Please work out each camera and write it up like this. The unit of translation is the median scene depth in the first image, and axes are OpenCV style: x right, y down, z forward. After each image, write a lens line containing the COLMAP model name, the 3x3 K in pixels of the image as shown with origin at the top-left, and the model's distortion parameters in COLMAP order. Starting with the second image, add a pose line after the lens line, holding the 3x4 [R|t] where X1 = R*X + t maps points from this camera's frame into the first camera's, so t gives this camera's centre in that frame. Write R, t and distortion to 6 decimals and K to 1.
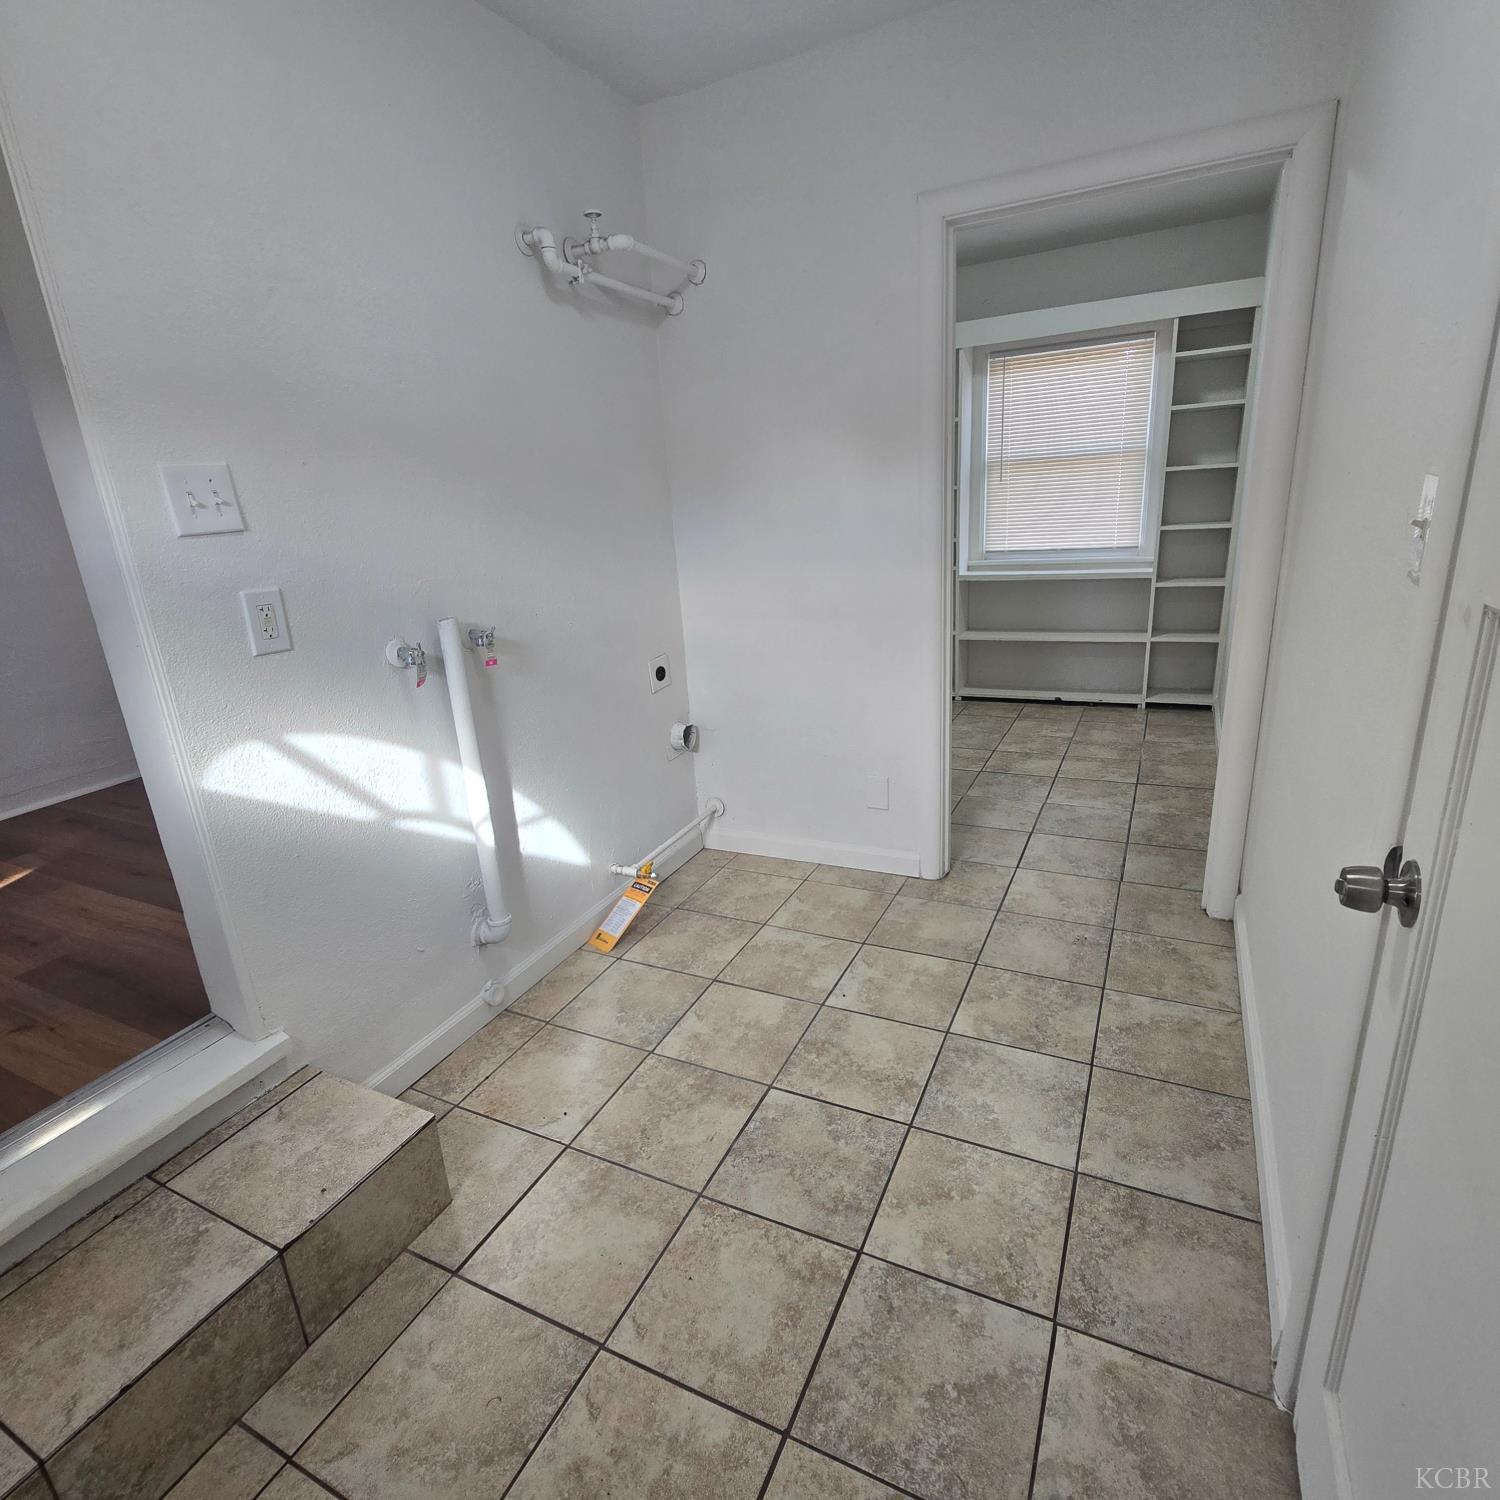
lens RADIAL K [[820.5, 0, 748.7], [0, 820.5, 747.6], [0, 0, 1]] dist [-0.004460, -0.001856]
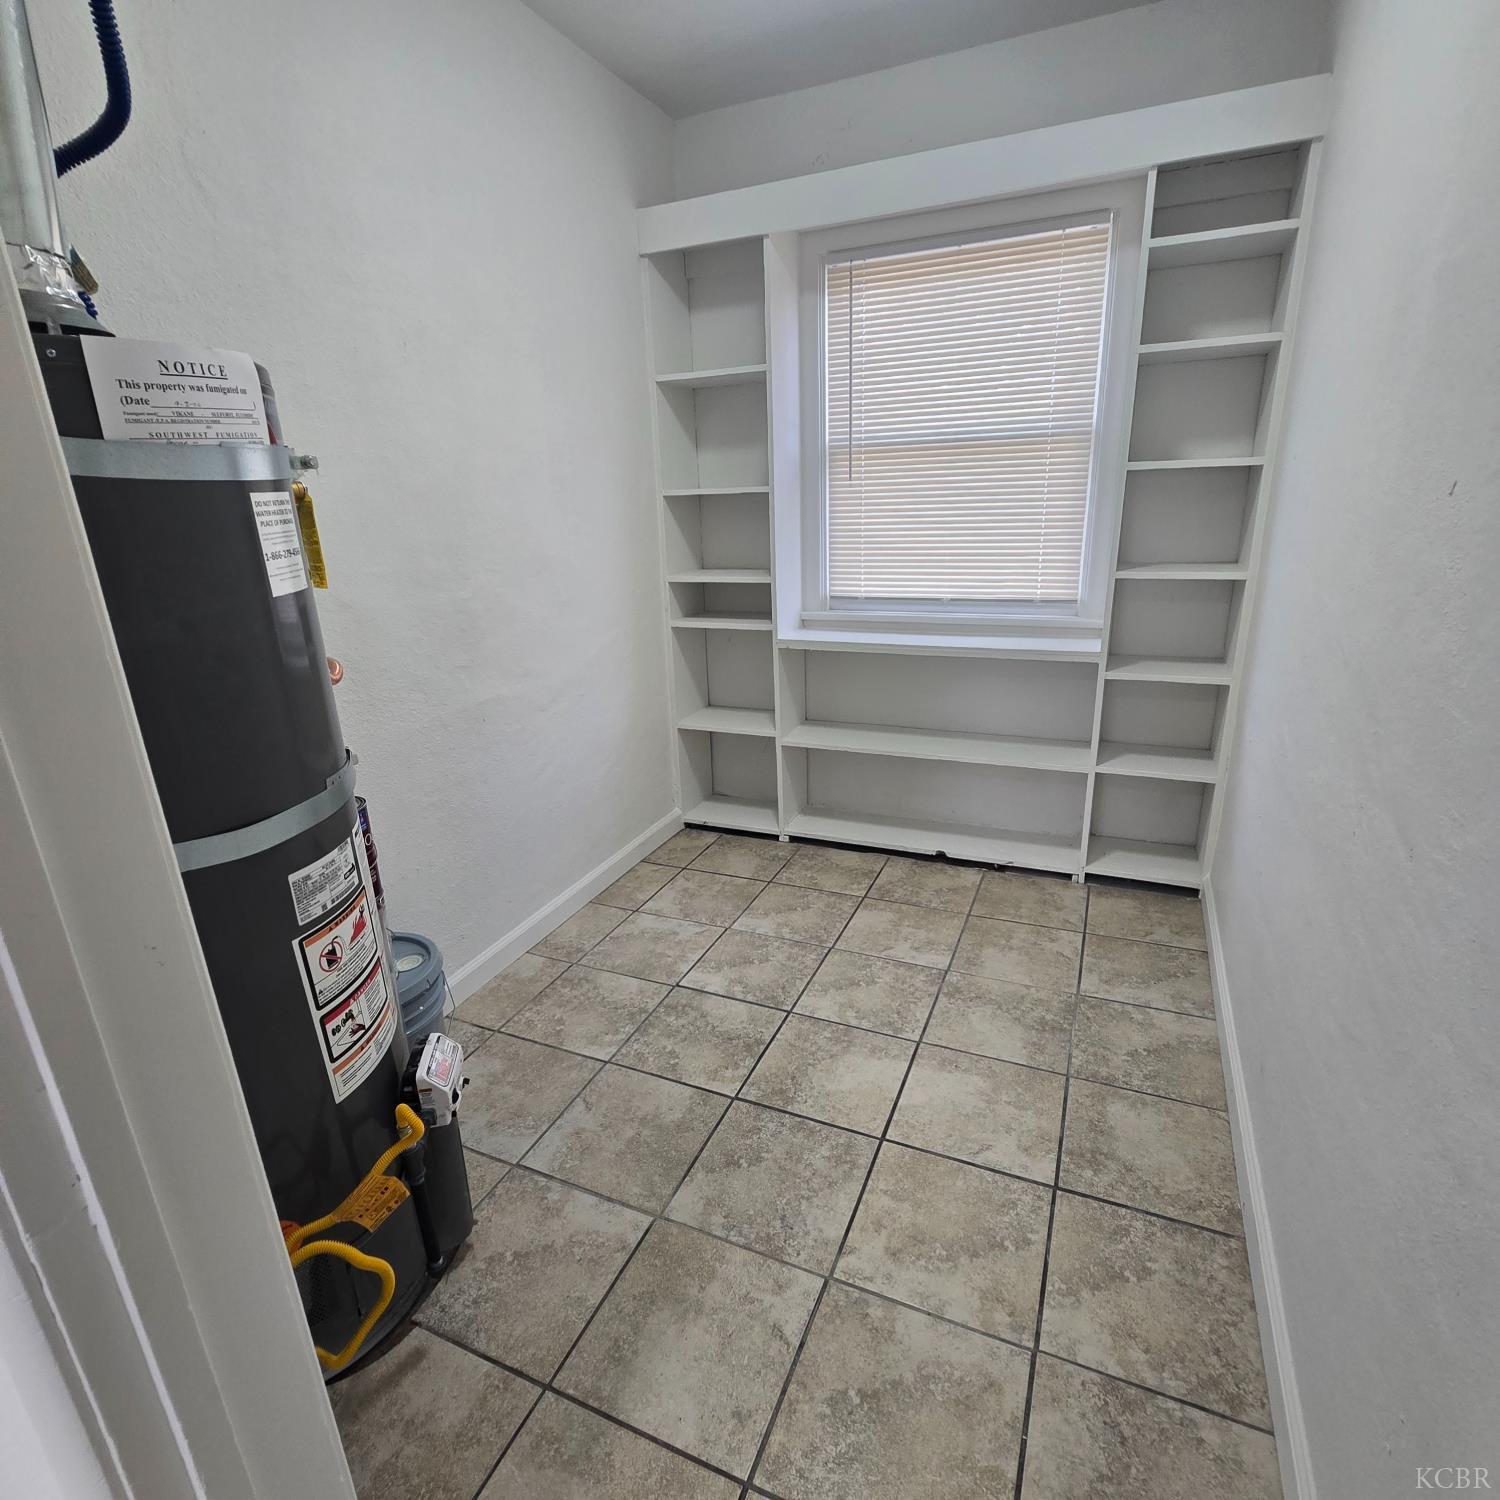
lens RADIAL K [[820.5, 0, 750.9], [0, 820.5, 753.3], [0, 0, 1]] dist [-0.004460, -0.001856]
pose [[0.998497, 0.008988, 0.054069, 0.228792], [-0.009633, 0.999886, 0.011666, -0.150470], [-0.053958, -0.012170, 0.998469, 0.460666]]
